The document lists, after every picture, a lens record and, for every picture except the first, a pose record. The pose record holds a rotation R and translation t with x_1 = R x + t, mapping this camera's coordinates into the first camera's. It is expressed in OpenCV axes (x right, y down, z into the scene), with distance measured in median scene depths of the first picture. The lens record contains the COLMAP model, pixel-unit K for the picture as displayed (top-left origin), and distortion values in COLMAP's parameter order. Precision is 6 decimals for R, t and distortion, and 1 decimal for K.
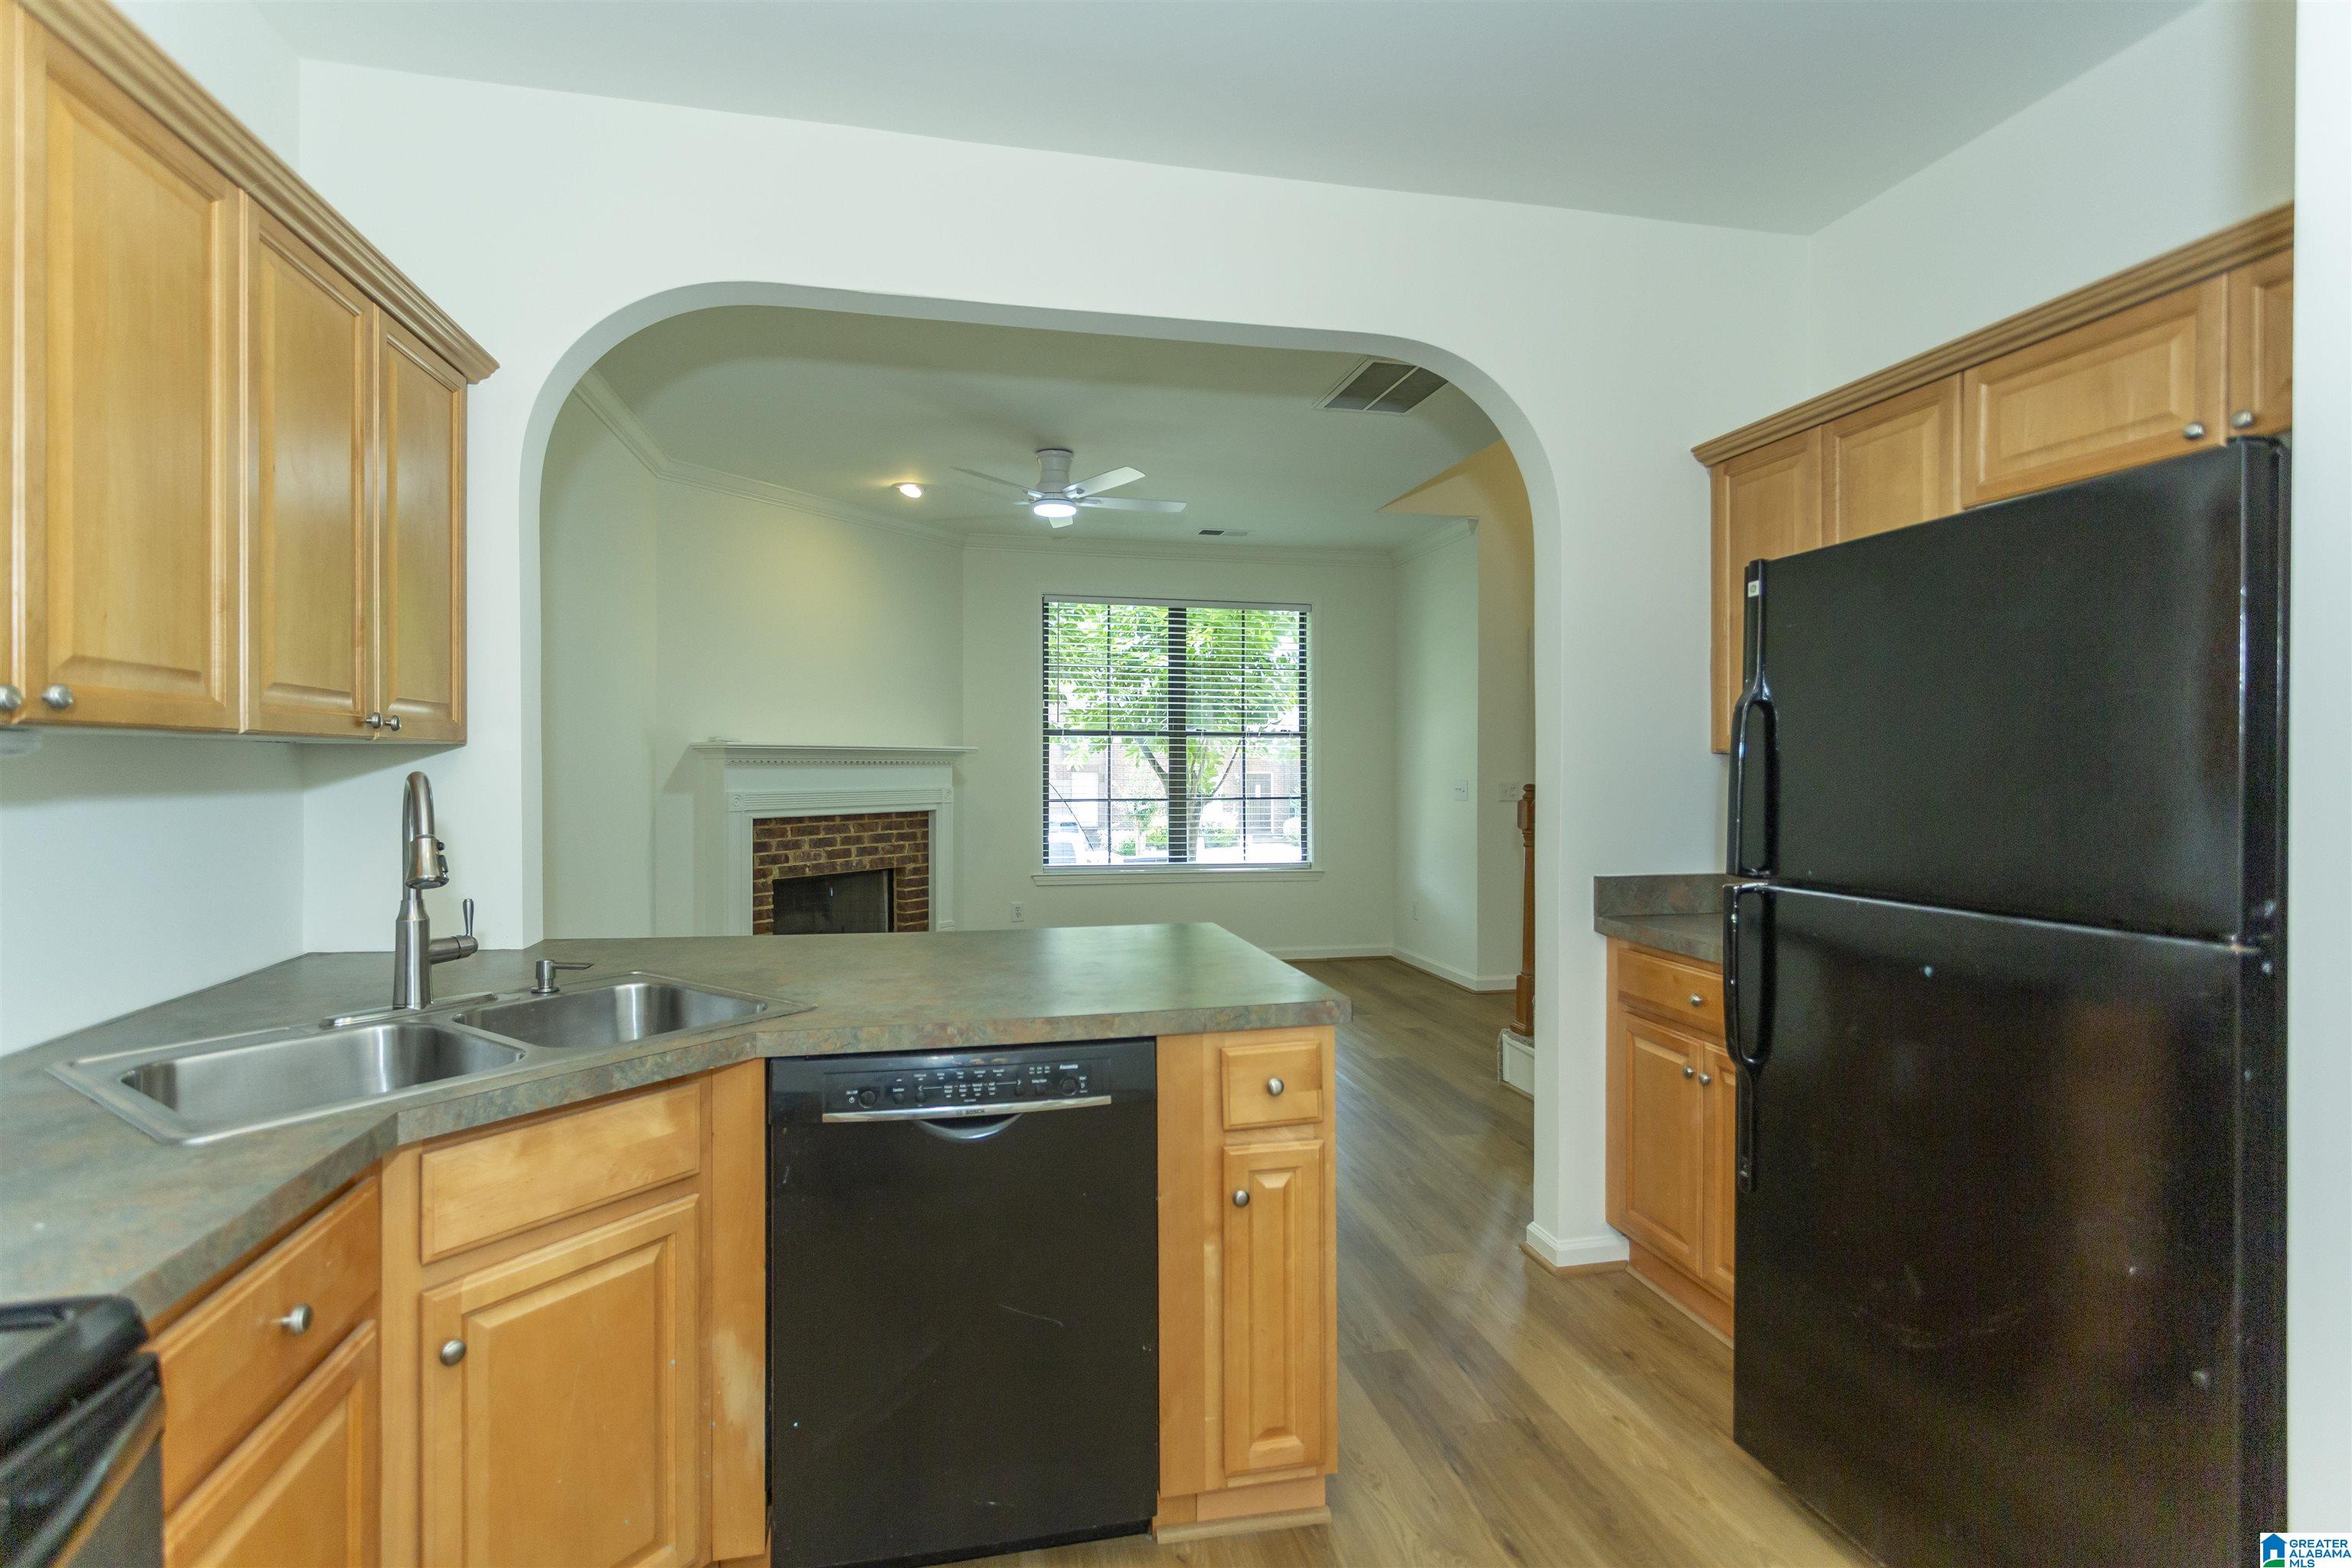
lens RADIAL K [[1115.5, 0, 1180.8], [0, 1115.5, 766.4], [0, 0, 1]] dist [0.004449, 0.004545]
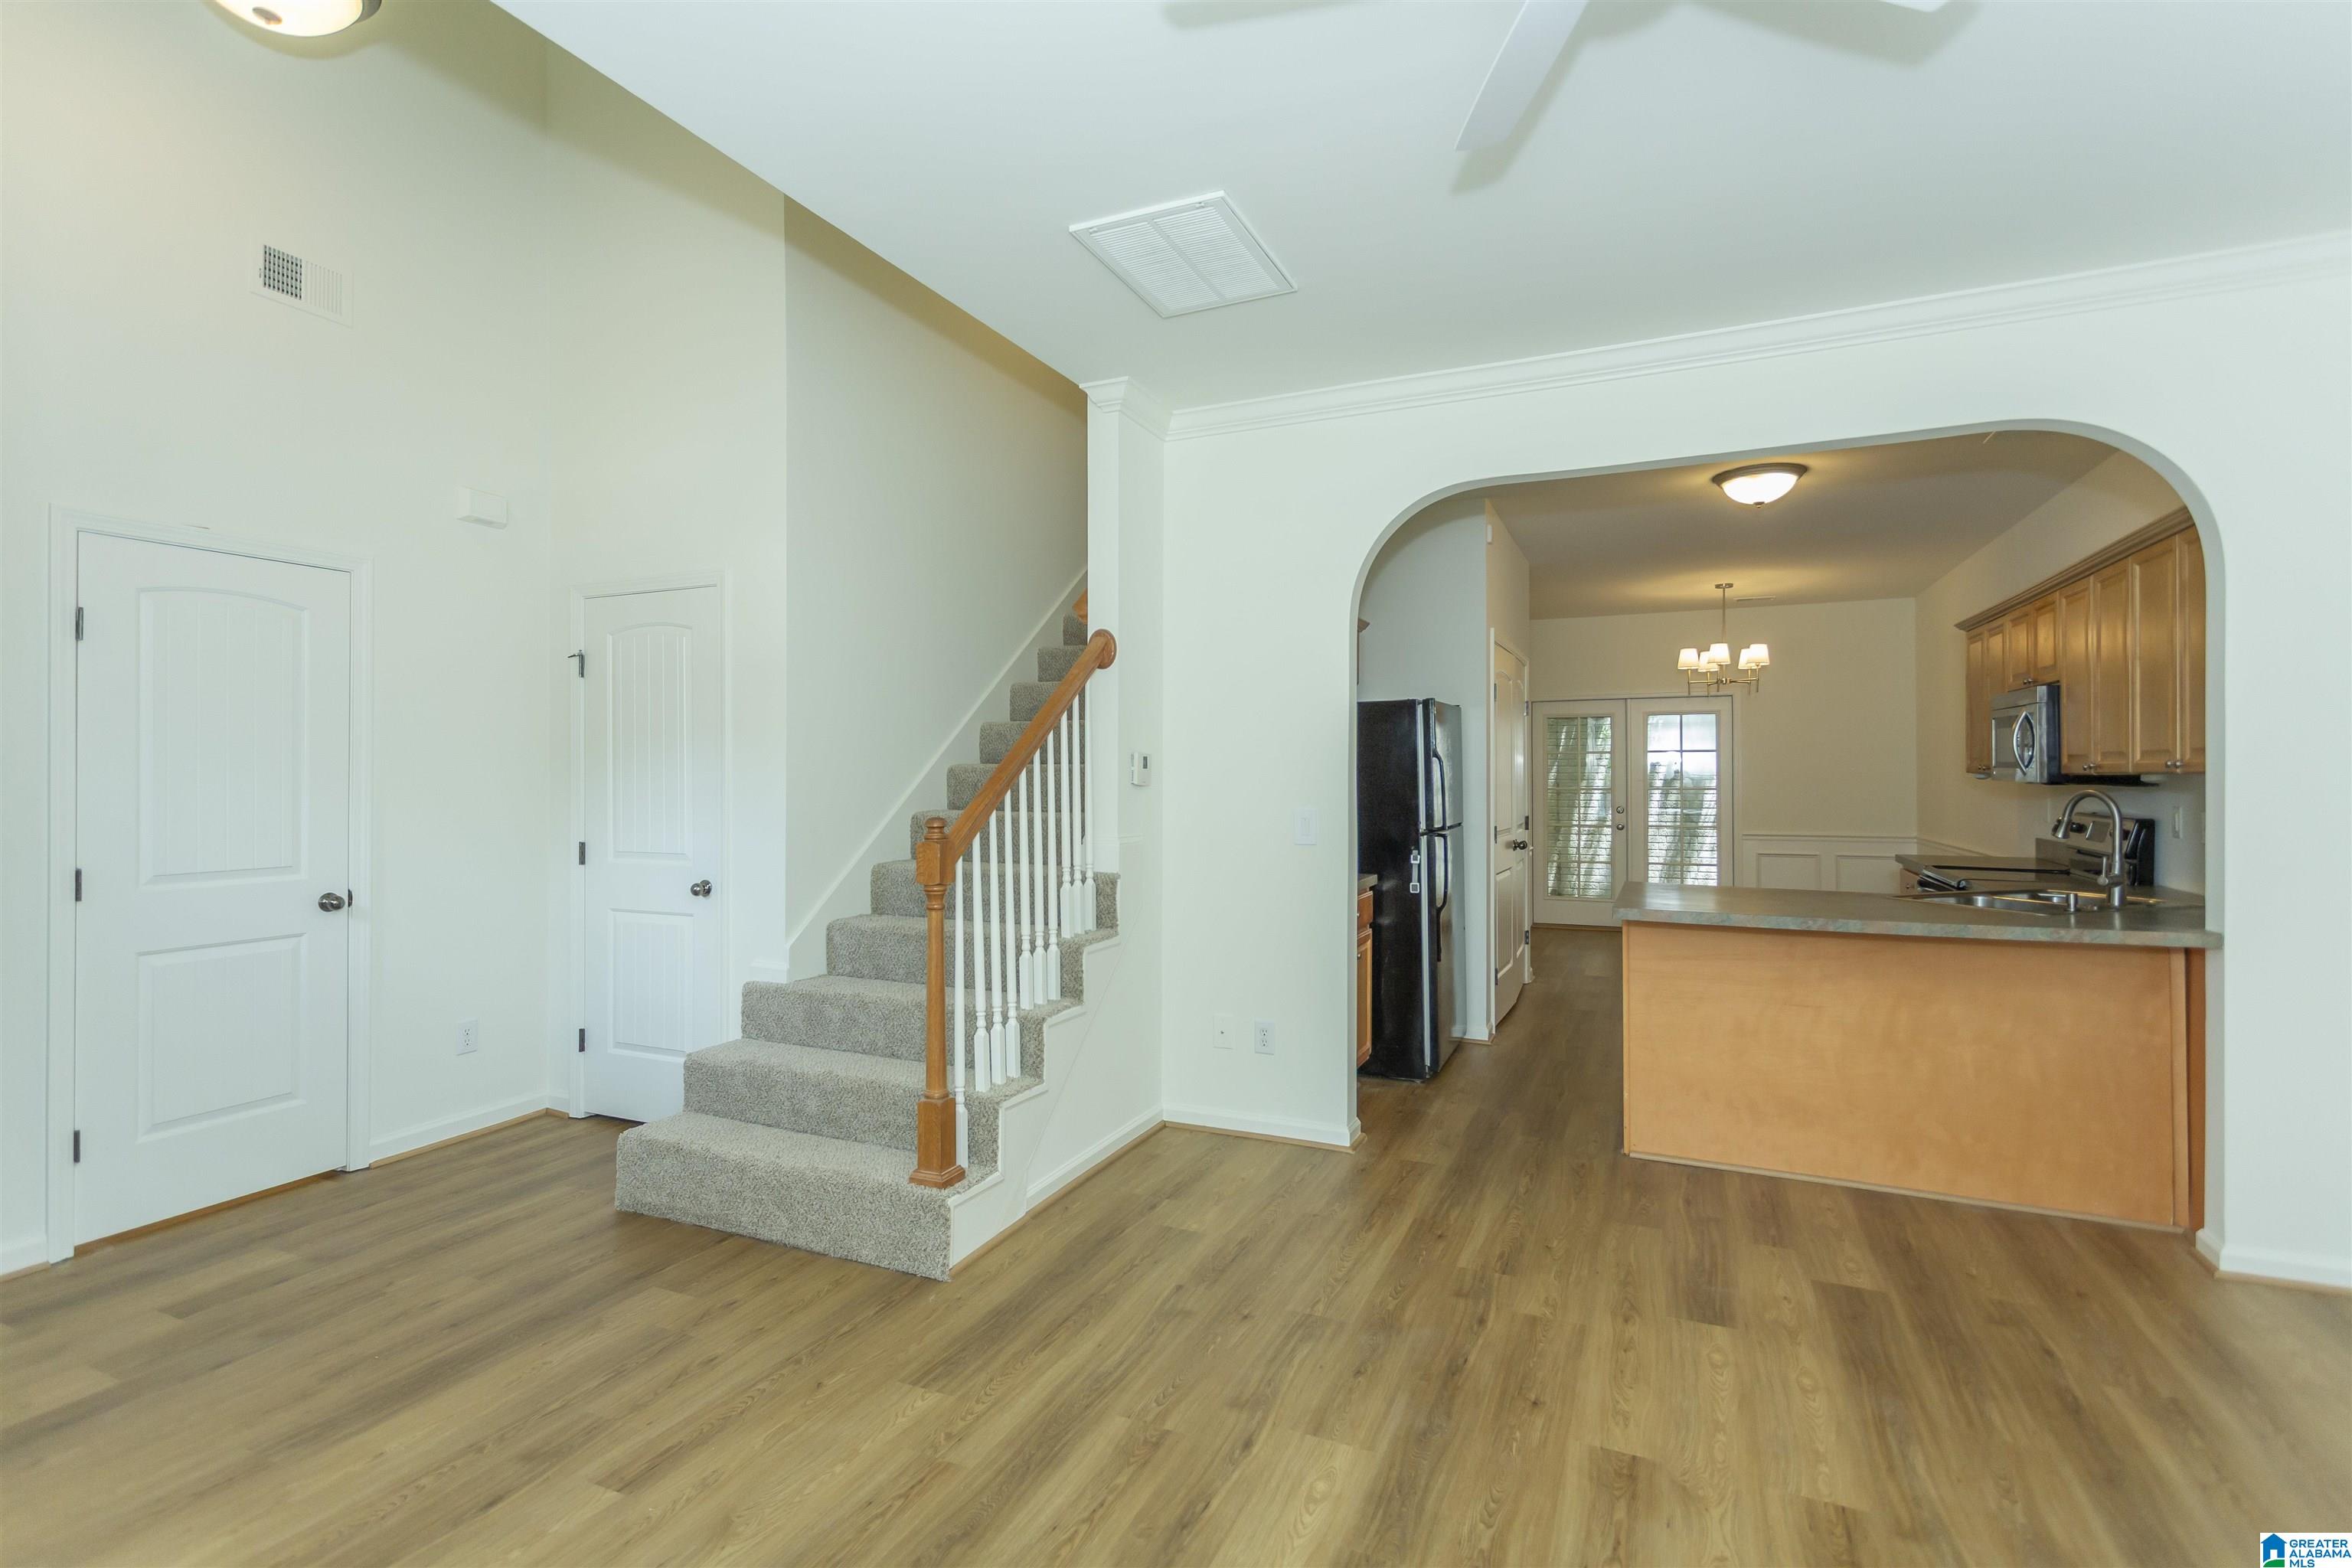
lens RADIAL K [[1110.5, 0, 1166.0], [0, 1110.5, 768.3], [0, 0, 1]] dist [0.001759, 0.000687]
pose [[-0.794865, 0.002138, 0.606782, -0.179801], [0.001753, 0.999998, -0.001227, -0.012785], [-0.606784, 0.000089, -0.794867, 1.221353]]
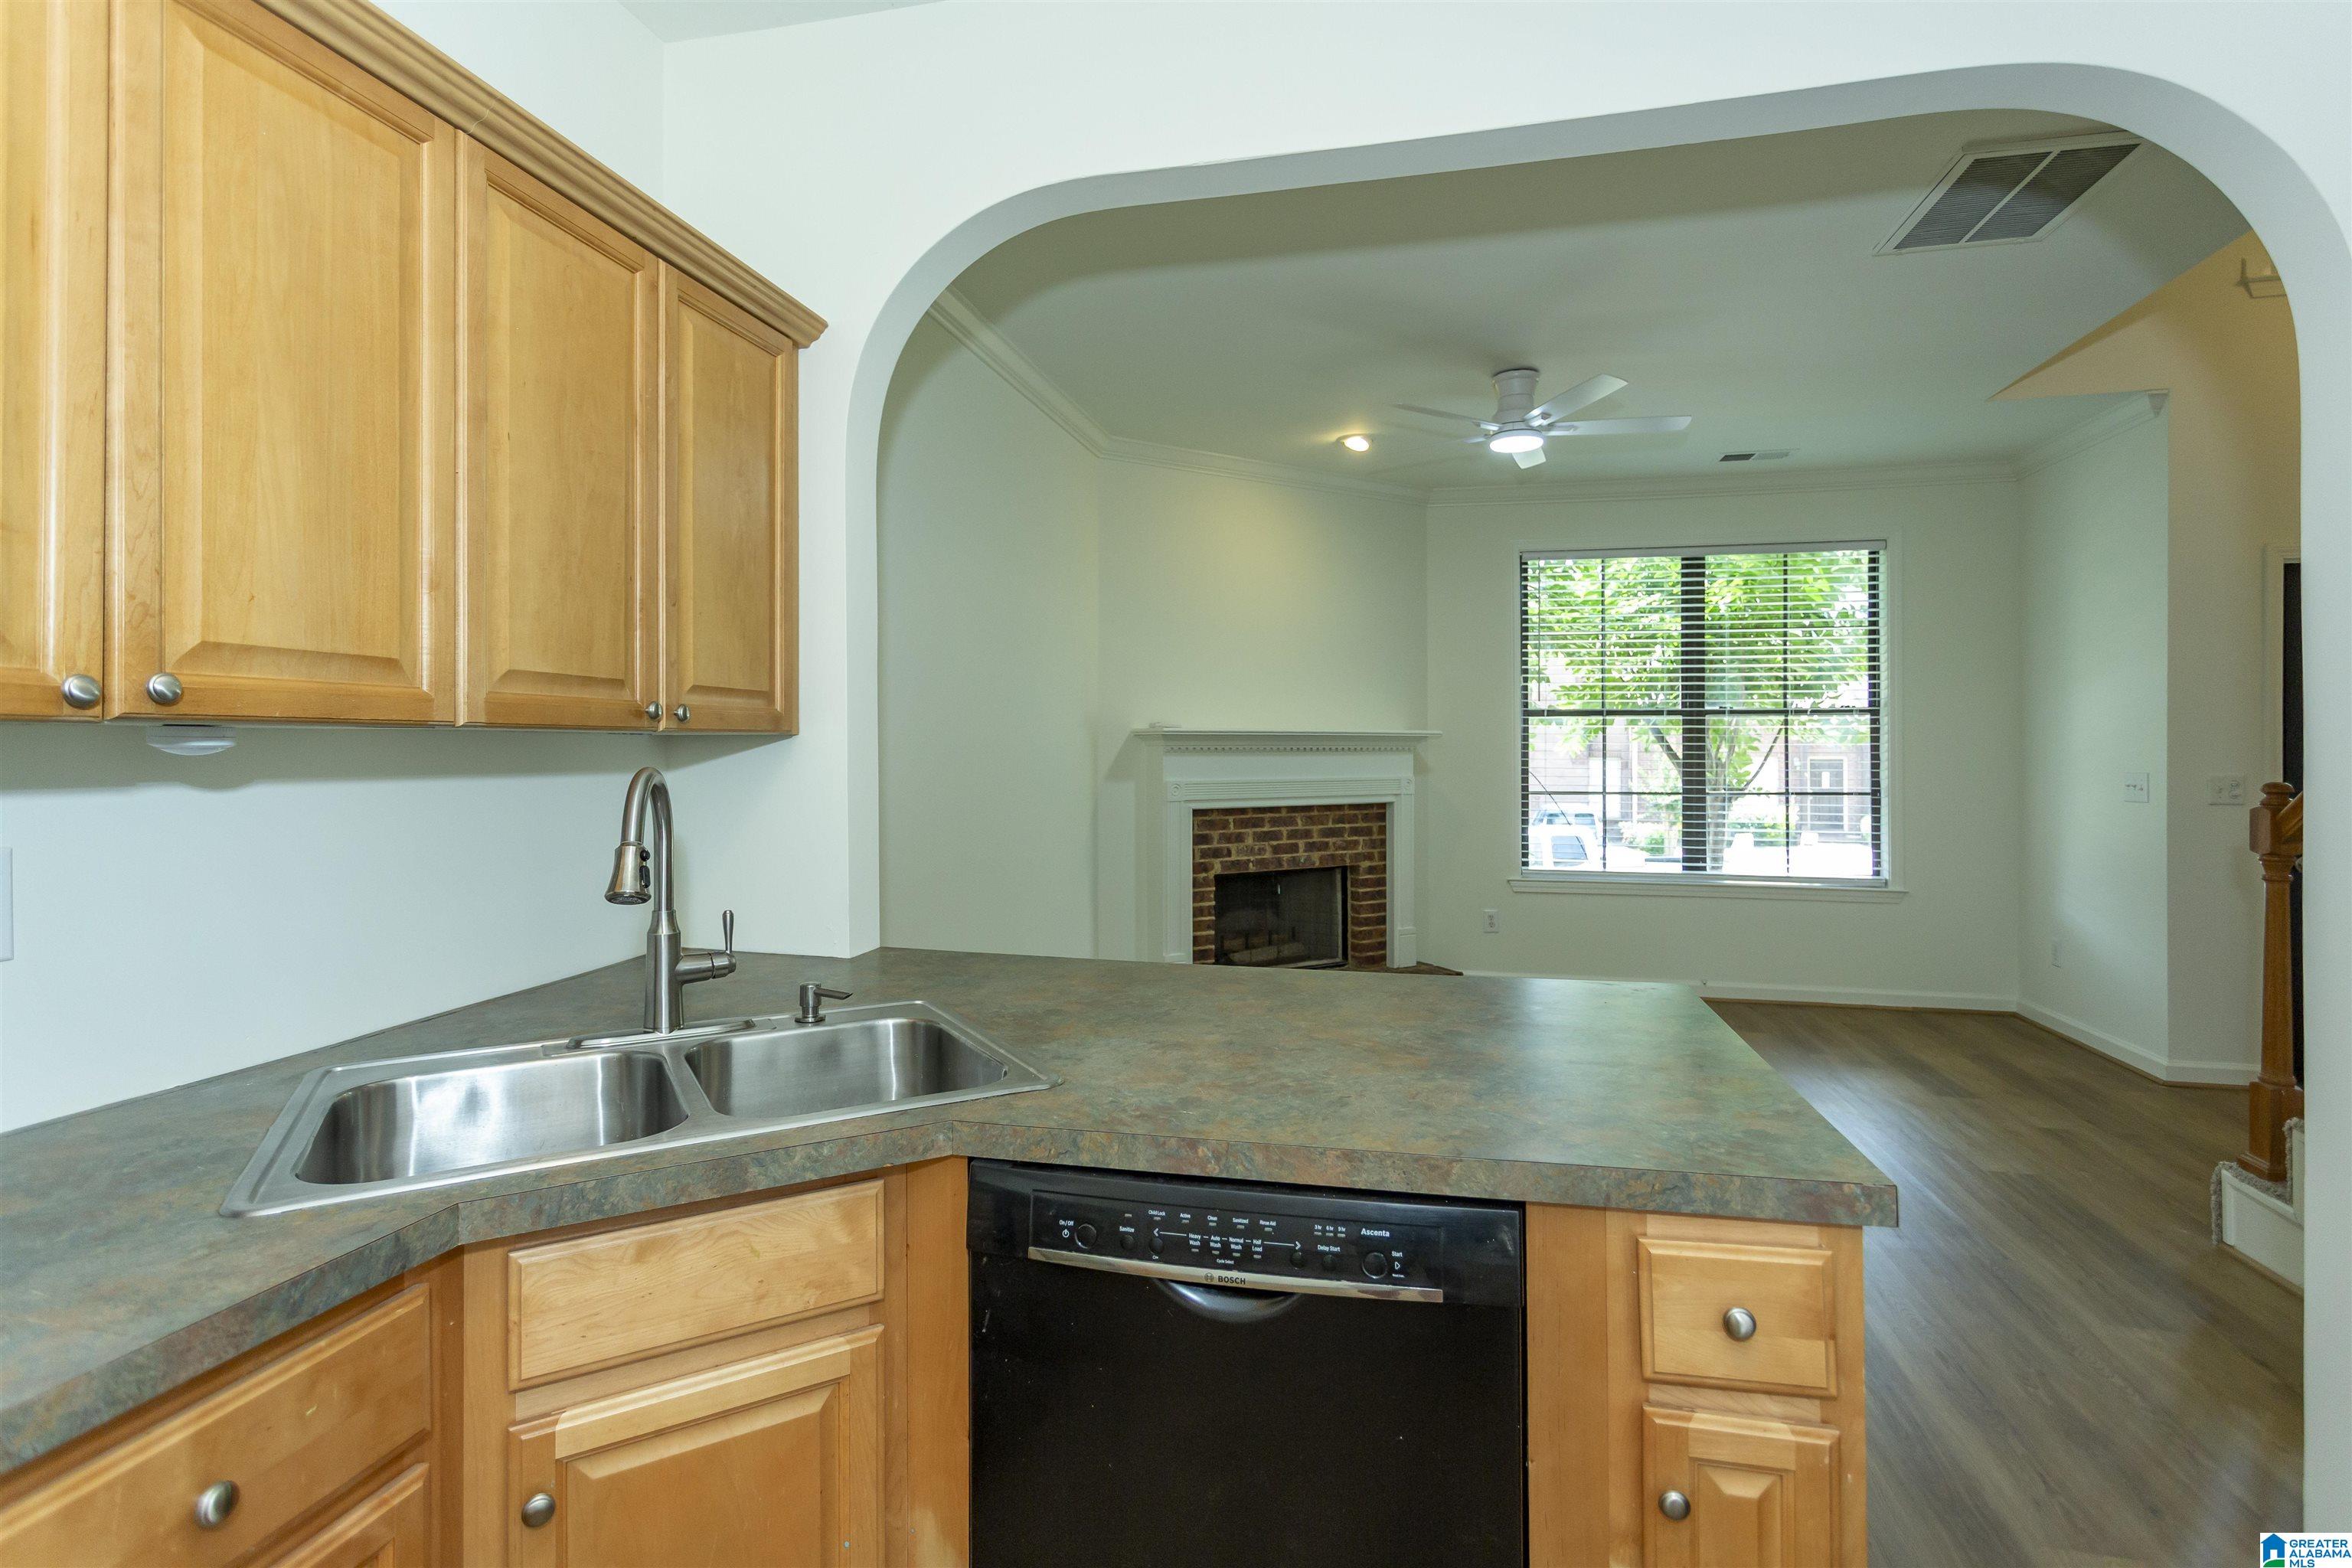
lens RADIAL K [[1152.2, 0, 1185.5], [0, 1152.2, 748.6], [0, 0, 1]] dist [-0.001494, 0.005608]
pose [[0.904130, -0.002081, -0.427252, 0.027666], [0.001324, 0.999997, -0.002070, -0.002439], [0.427255, 0.001306, 0.904130, 0.117151]]
